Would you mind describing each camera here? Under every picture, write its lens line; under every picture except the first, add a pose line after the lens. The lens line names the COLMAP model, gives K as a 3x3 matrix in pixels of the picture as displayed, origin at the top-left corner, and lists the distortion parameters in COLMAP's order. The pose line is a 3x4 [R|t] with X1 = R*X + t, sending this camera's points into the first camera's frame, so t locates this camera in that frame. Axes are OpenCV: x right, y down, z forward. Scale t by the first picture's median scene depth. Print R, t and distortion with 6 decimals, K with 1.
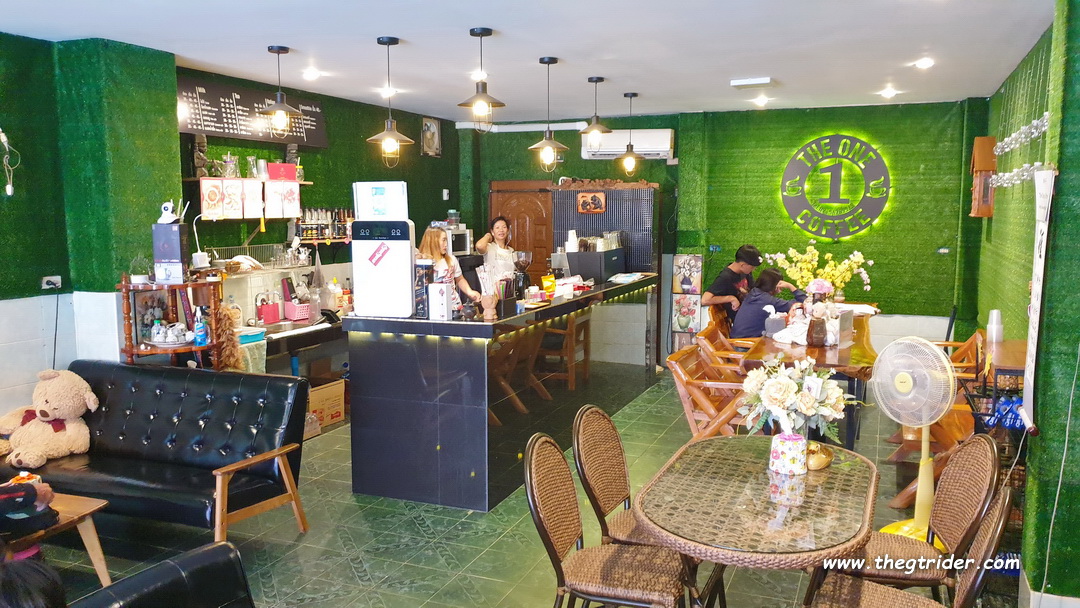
lens RADIAL K [[844.1, 0, 539.7], [0, 844.1, 301.3], [0, 0, 1]] dist [0.032804, -0.025265]
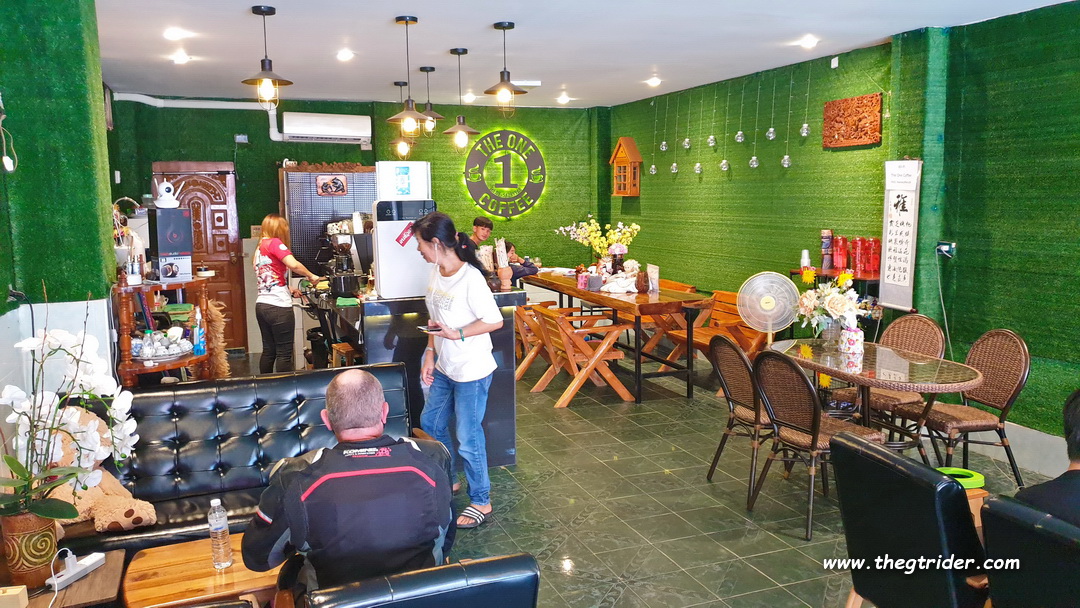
lens RADIAL K [[844.1, 0, 537.7], [0, 844.1, 309.6], [0, 0, 1]] dist [0.032804, -0.025265]
pose [[0.724618, -0.102224, 0.681527, -0.475514], [0.089730, 0.994514, 0.053766, -0.004403], [-0.683284, 0.022193, 0.729816, 0.104448]]
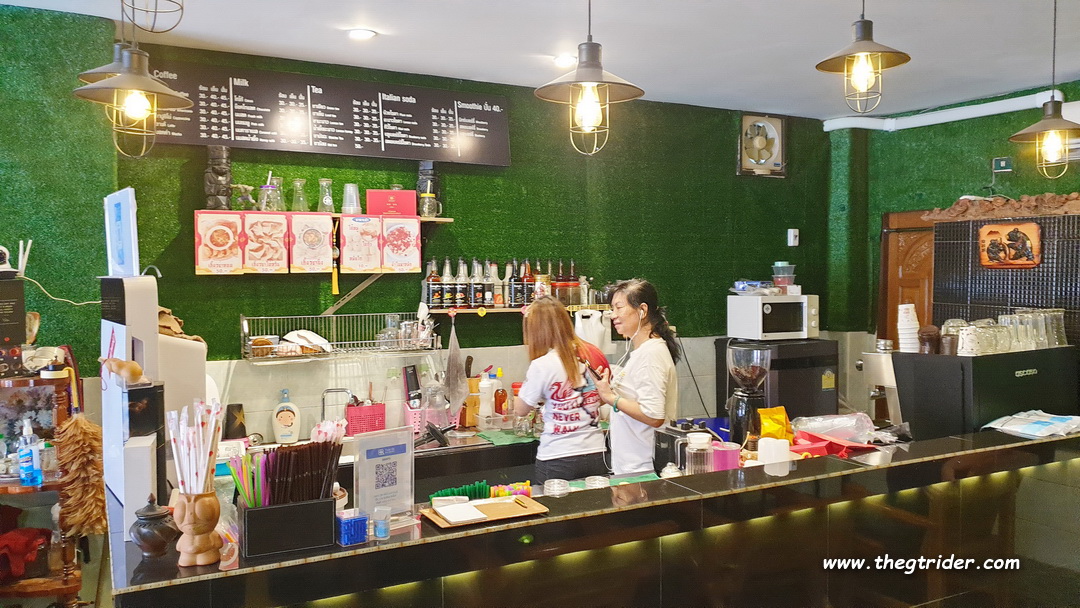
lens RADIAL K [[844.1, 0, 542.4], [0, 844.1, 301.9], [0, 0, 1]] dist [0.032804, -0.025265]
pose [[0.771149, 0.028312, -0.636025, 0.161429], [-0.070383, 0.996678, -0.040970, -0.047923], [0.632752, 0.076360, 0.770580, 0.474618]]
